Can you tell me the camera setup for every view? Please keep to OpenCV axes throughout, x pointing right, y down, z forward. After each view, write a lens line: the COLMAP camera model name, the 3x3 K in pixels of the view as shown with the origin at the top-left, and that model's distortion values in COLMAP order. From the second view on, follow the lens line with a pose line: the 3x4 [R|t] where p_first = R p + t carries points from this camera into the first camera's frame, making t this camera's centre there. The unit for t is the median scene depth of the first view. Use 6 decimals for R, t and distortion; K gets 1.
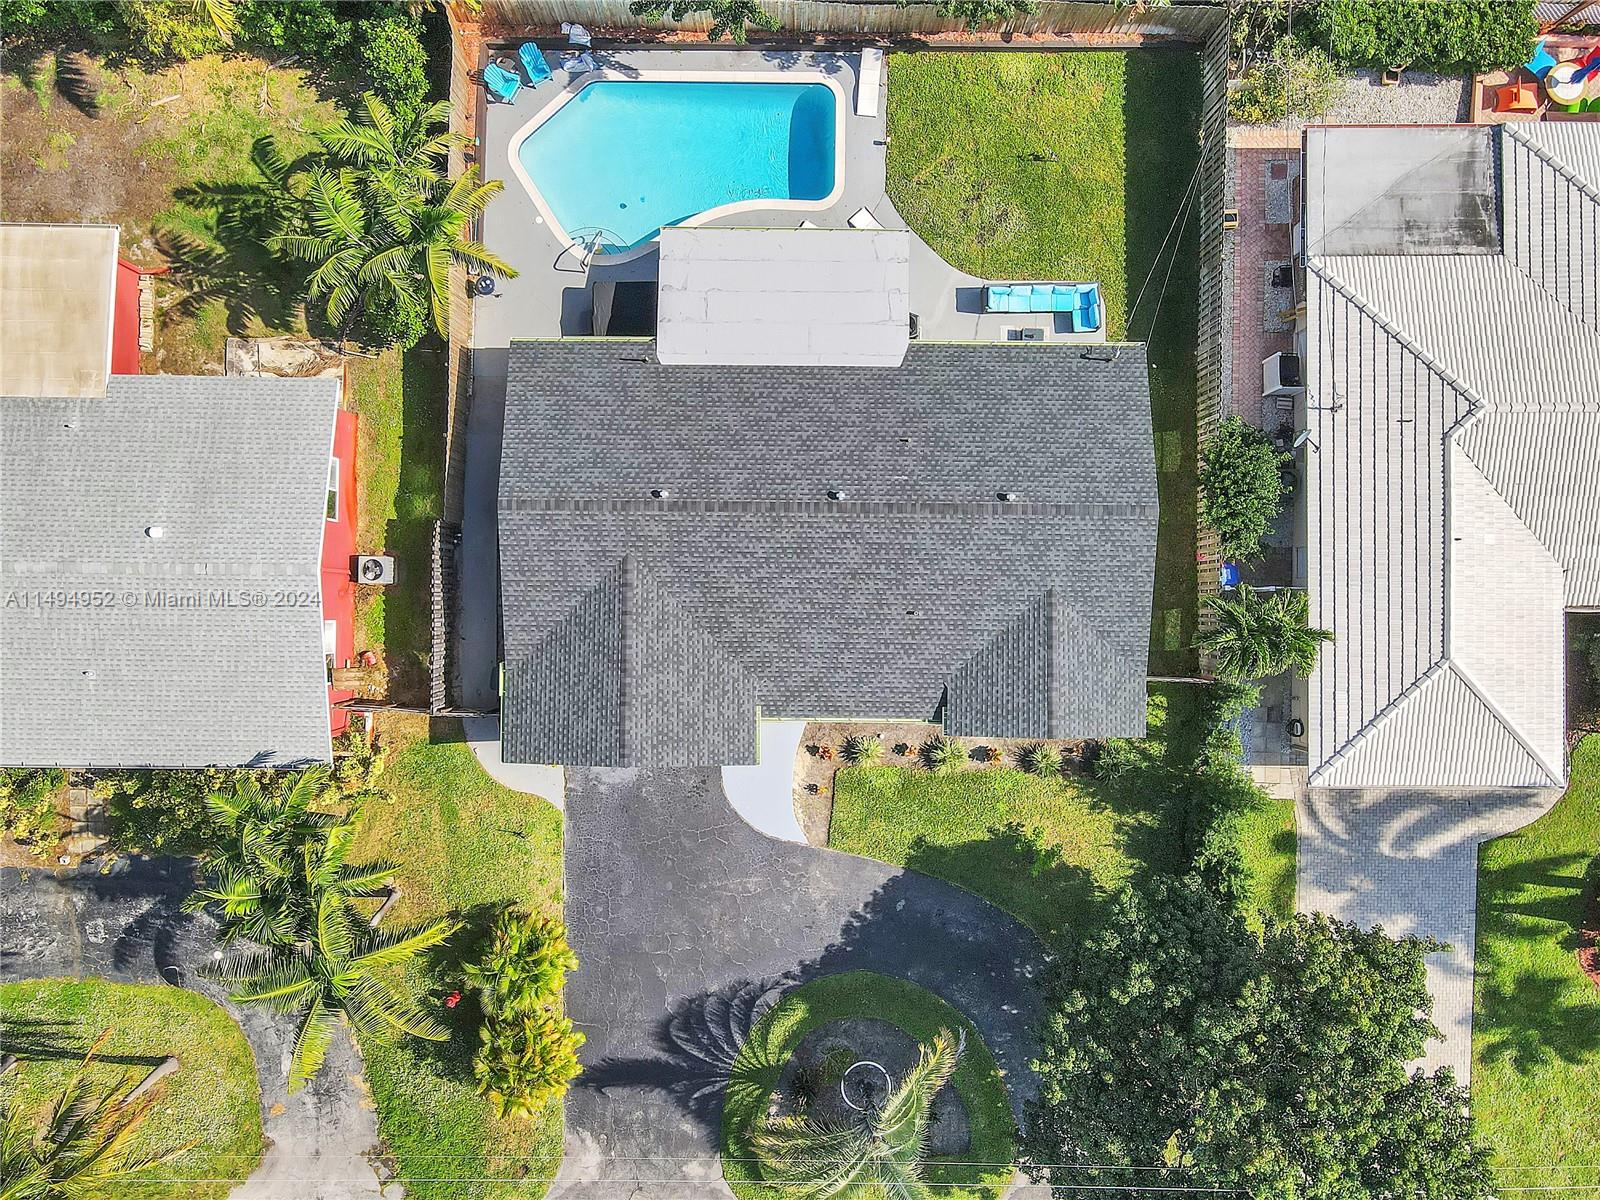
lens RADIAL K [[1193.7, 0, 800.0], [0, 1193.7, 600.0], [0, 0, 1]] dist [-0.001983, -0.000098]
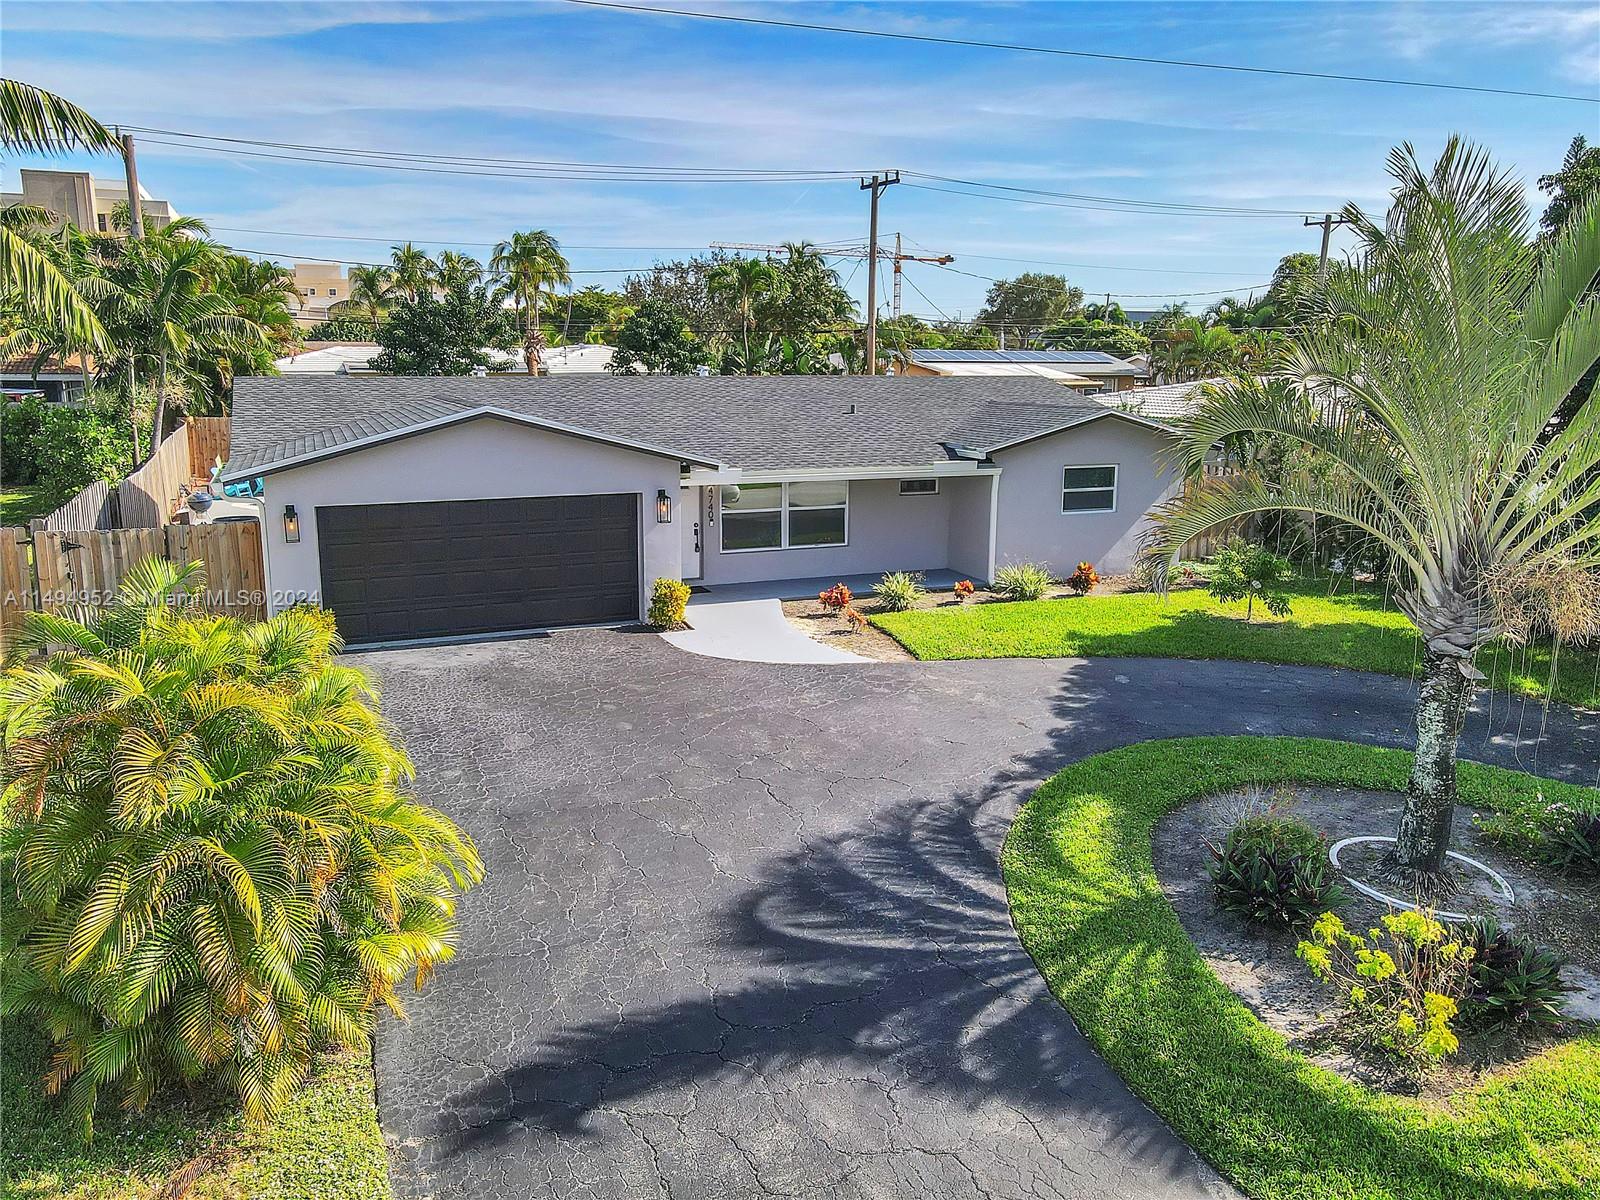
lens RADIAL K [[1193.7, 0, 800.0], [0, 1193.7, 600.0], [0, 0, 1]] dist [-0.001983, -0.000098]
pose [[0.914794, -0.080594, 0.395798, -0.207917], [0.403917, 0.186109, -0.895664, 0.604514], [-0.001477, 0.979218, 0.202805, 0.869726]]
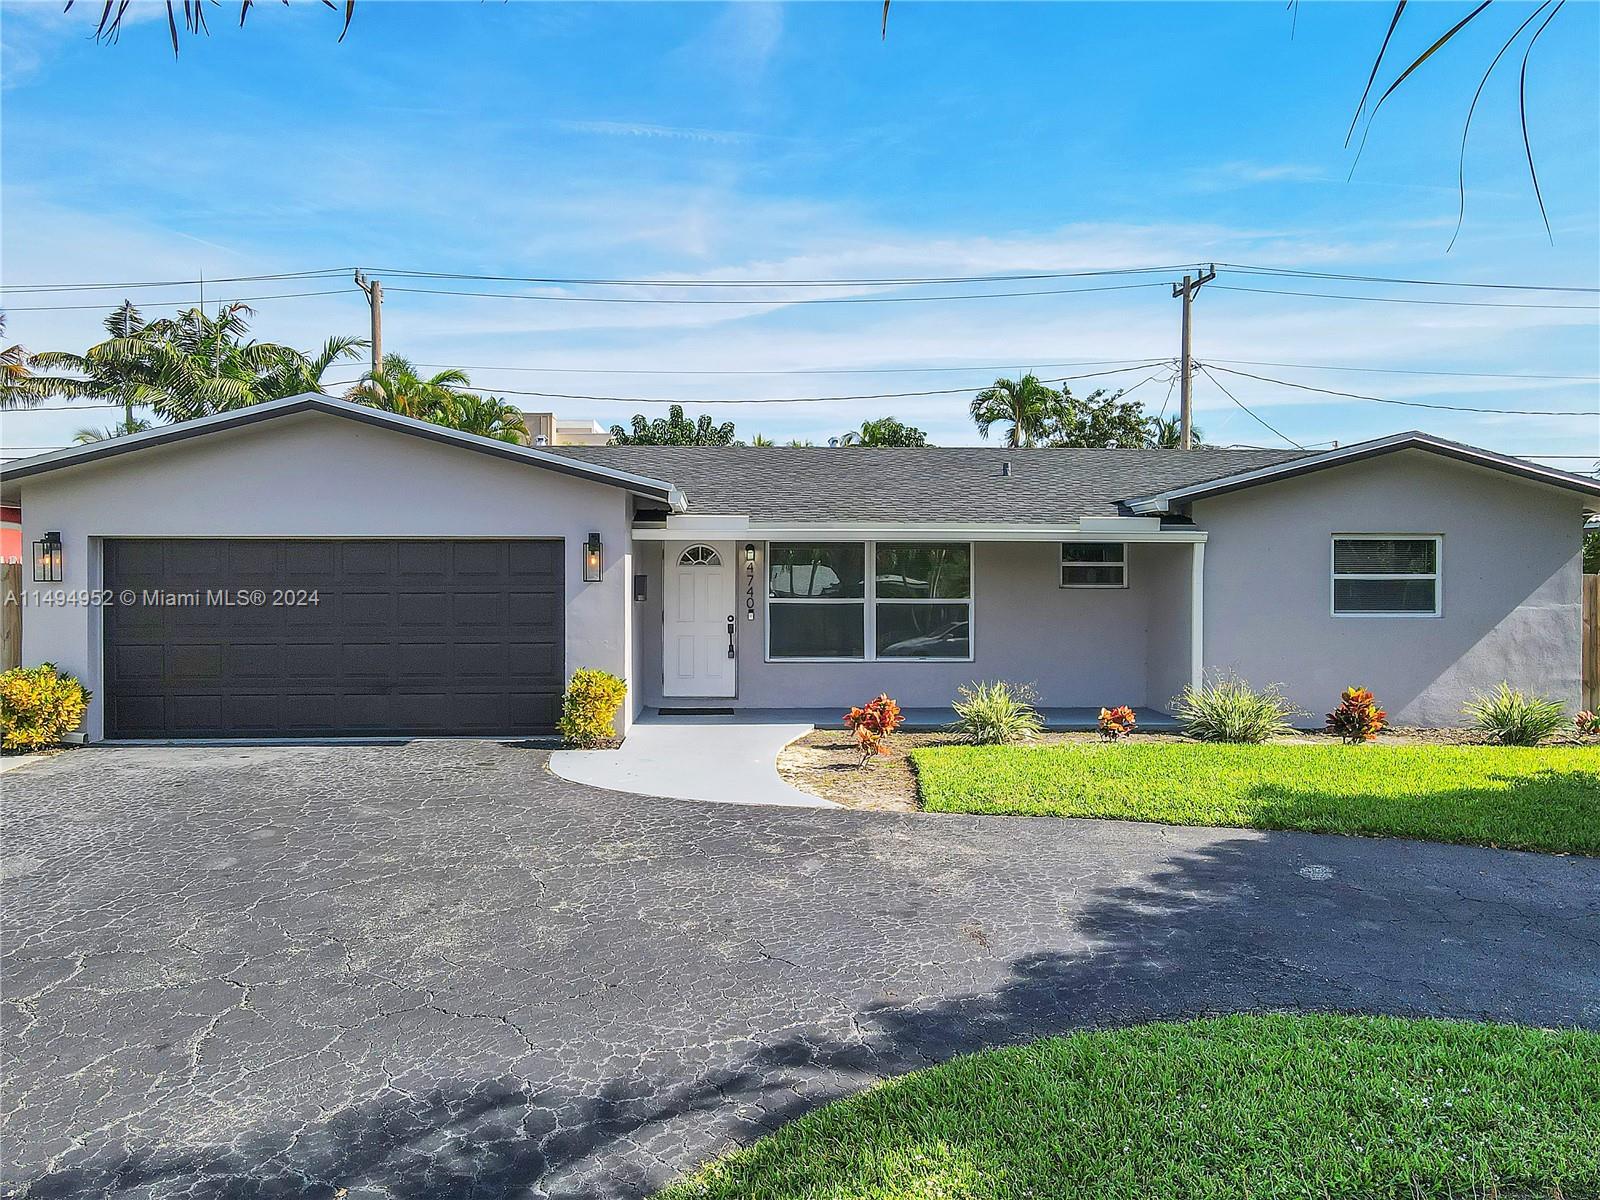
lens RADIAL K [[1226.6, 0, 771.1], [0, 1226.6, 562.2], [0, 0, 1]] dist [0.008416, 0.006274]
pose [[0.998110, -0.002376, 0.061410, -0.022139], [0.061391, -0.007665, -0.998084, 0.455756], [0.002842, 0.999968, -0.007505, 0.940333]]
